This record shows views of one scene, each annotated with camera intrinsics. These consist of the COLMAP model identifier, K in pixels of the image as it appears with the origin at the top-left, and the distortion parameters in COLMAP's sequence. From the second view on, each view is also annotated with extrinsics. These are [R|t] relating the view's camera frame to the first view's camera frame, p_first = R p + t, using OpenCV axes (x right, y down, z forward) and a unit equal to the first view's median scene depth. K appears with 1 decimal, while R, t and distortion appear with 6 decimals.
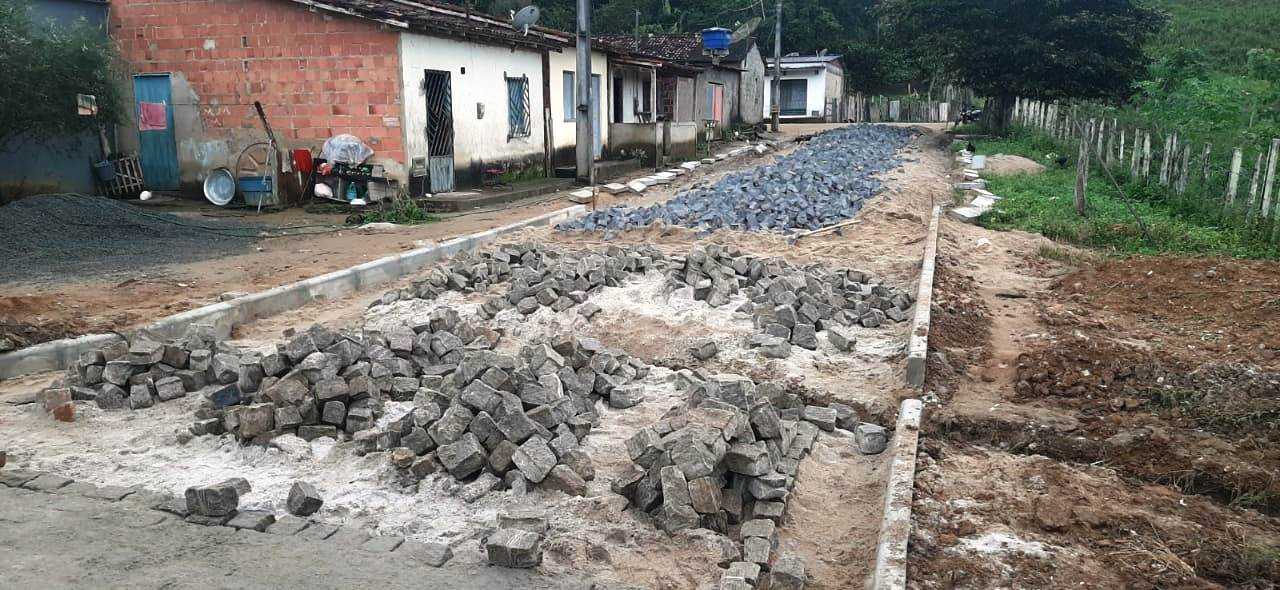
lens RADIAL K [[988.1, 0, 640.0], [0, 988.1, 295.0], [0, 0, 1]] dist [0.121603, -0.186741]
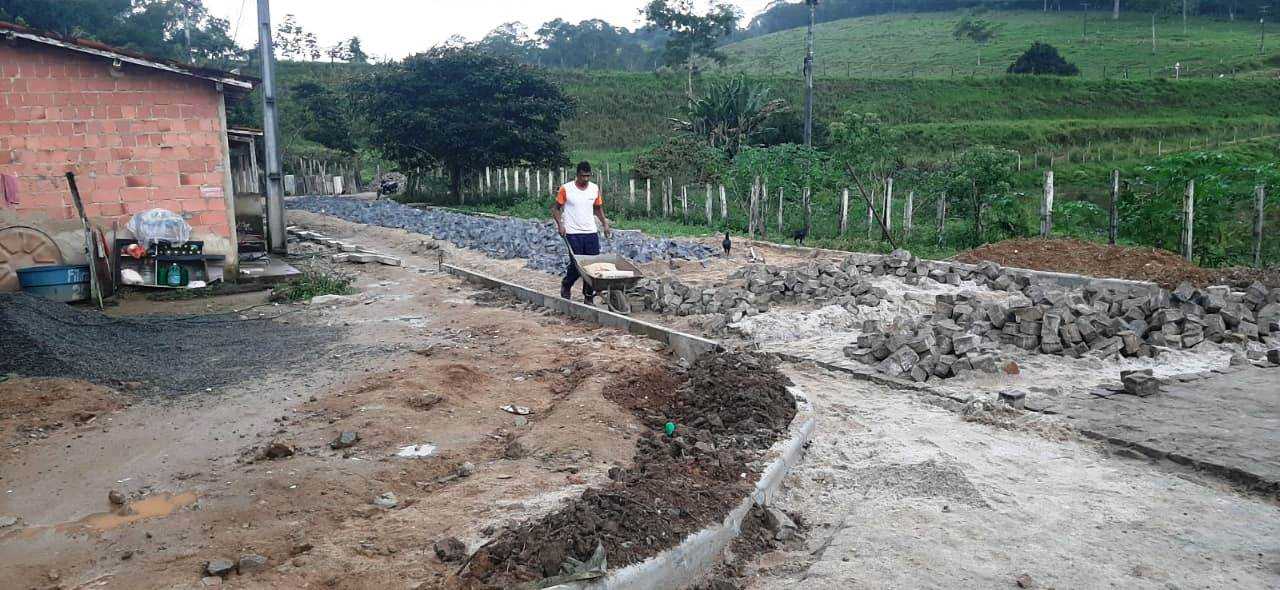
lens RADIAL K [[988.1, 0, 640.0], [0, 988.1, 295.0], [0, 0, 1]] dist [0.121603, -0.186741]
pose [[0.733778, -0.105501, 0.671147, -0.570750], [0.156050, 0.987630, -0.015362, -0.011089], [-0.661224, 0.116005, 0.741165, 0.102353]]
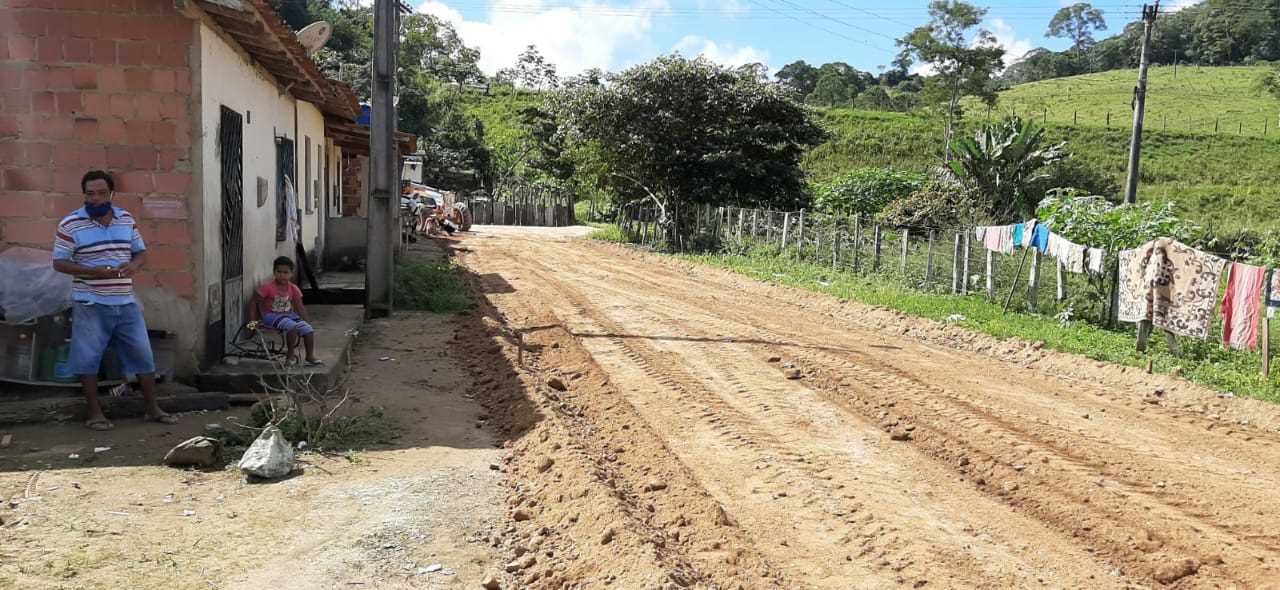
lens RADIAL K [[988.1, 0, 640.0], [0, 988.1, 295.0], [0, 0, 1]] dist [0.121603, -0.186741]
pose [[0.867237, -0.012640, 0.497735, -0.287902], [0.061234, 0.994796, -0.081430, -0.081994], [-0.494115, 0.101098, 0.863498, 0.488987]]
